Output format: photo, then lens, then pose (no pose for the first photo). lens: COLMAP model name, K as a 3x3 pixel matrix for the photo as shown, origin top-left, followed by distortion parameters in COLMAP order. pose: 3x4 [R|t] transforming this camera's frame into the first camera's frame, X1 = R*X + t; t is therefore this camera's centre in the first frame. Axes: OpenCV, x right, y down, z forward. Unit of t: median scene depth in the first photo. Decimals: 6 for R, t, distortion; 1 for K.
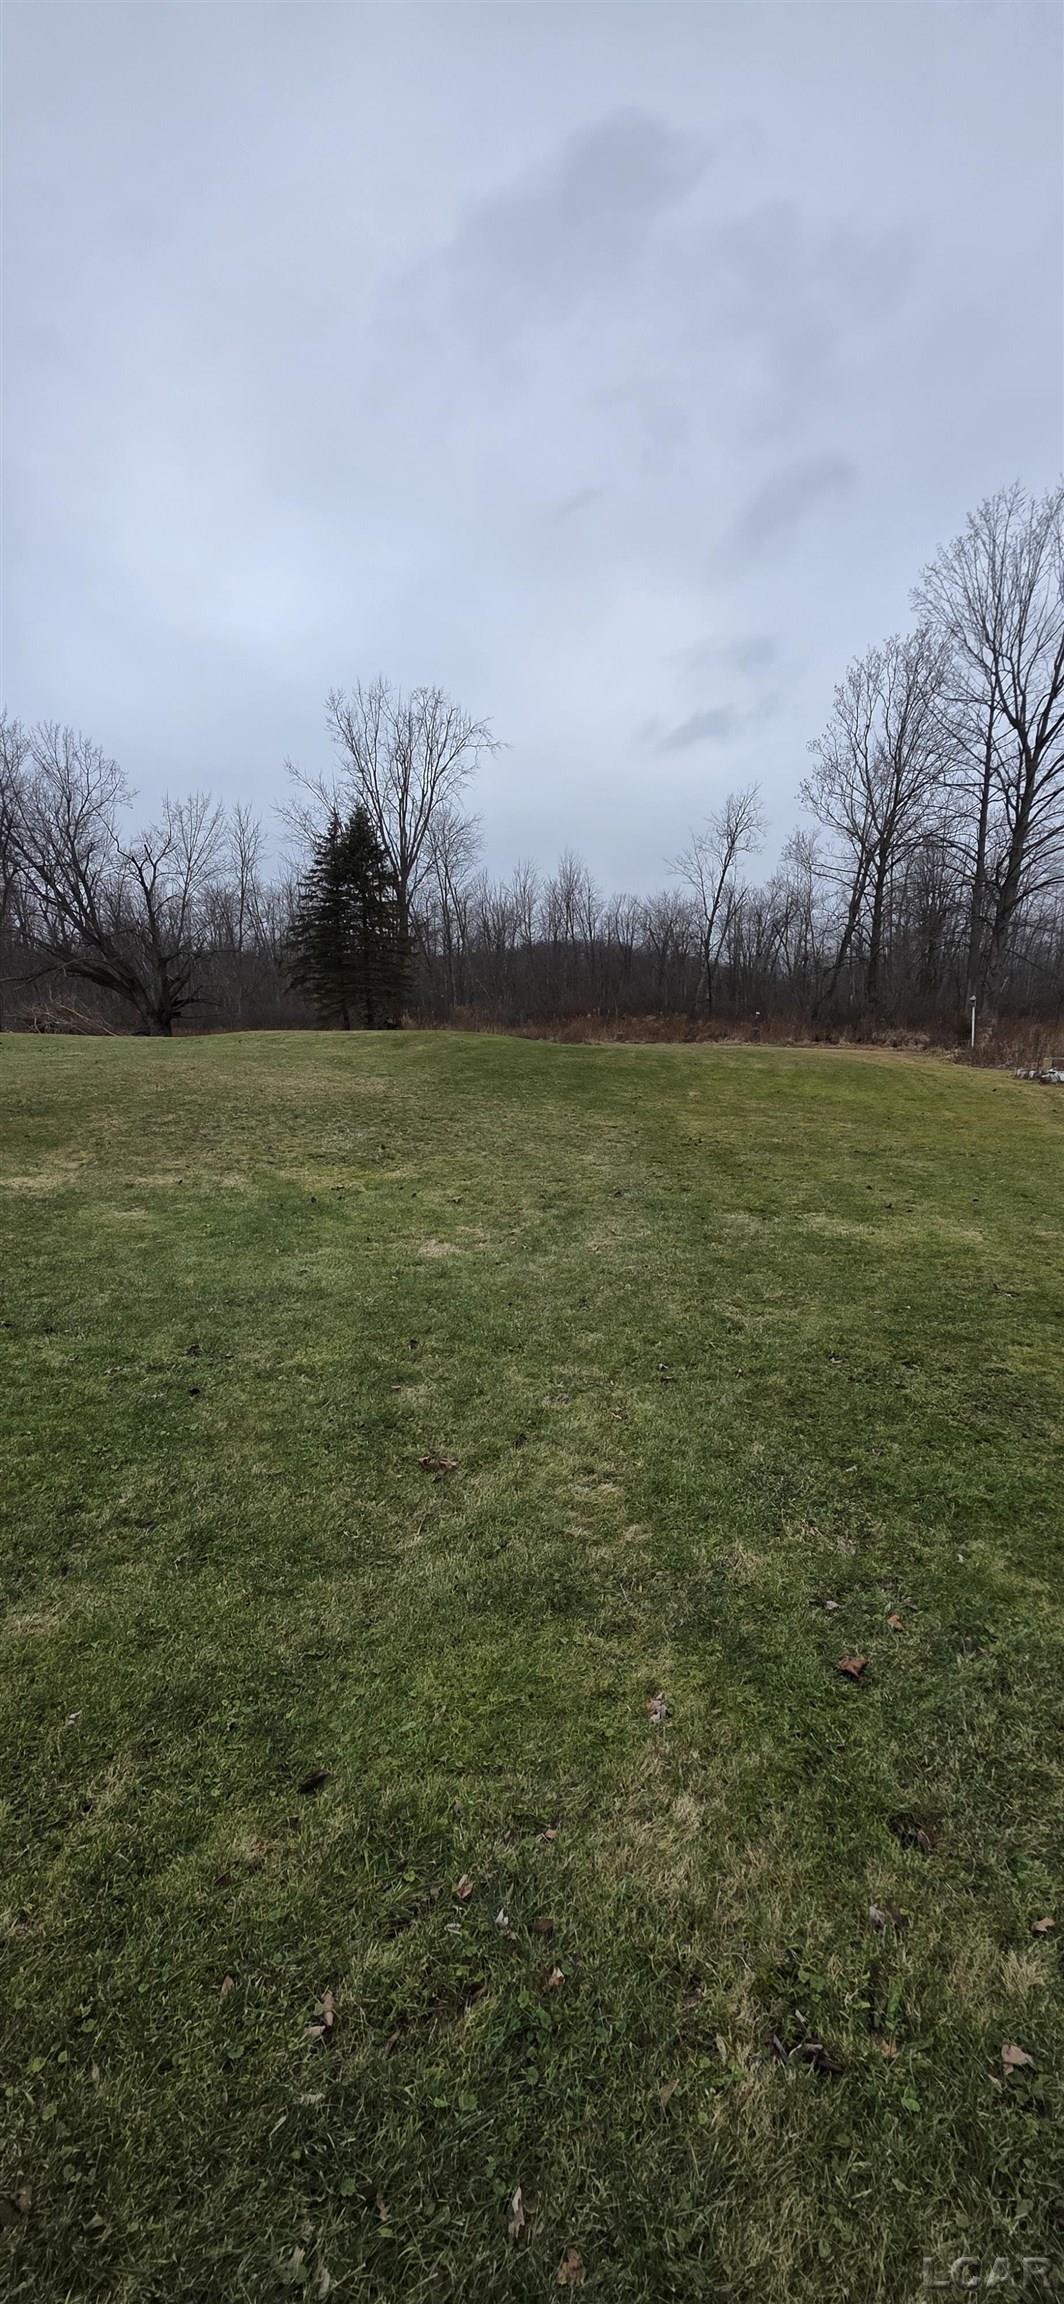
lens RADIAL K [[912.8, 0, 535.7], [0, 912.8, 1141.0], [0, 0, 1]] dist [0.001378, -0.000230]
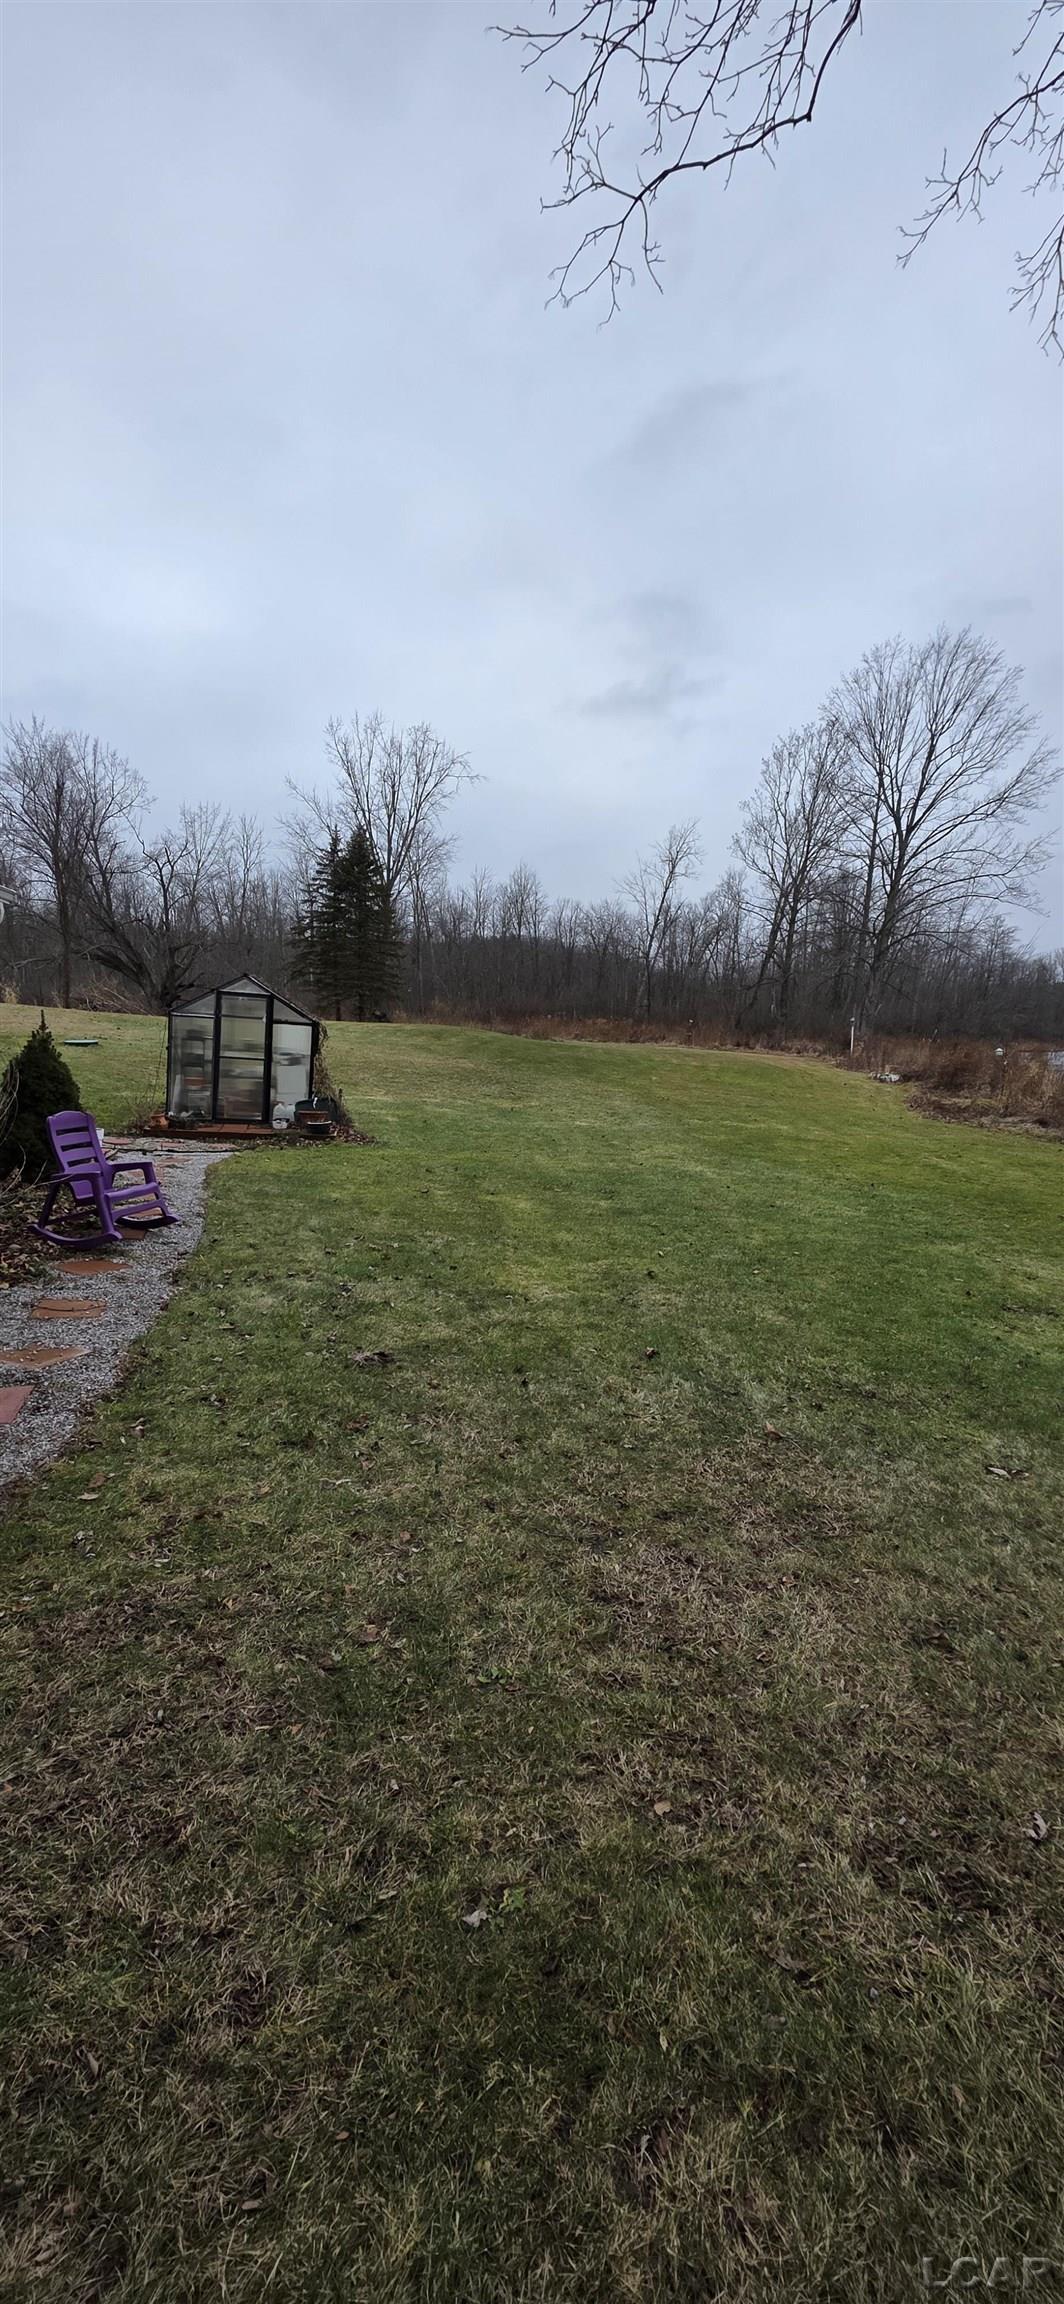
lens RADIAL K [[912.8, 0, 535.7], [0, 912.8, 1141.0], [0, 0, 1]] dist [0.001378, -0.000230]
pose [[0.996184, 0.034438, 0.080198, -0.048074], [-0.035012, 0.999370, 0.005757, 0.017086], [-0.079949, -0.008543, 0.996762, -0.170704]]
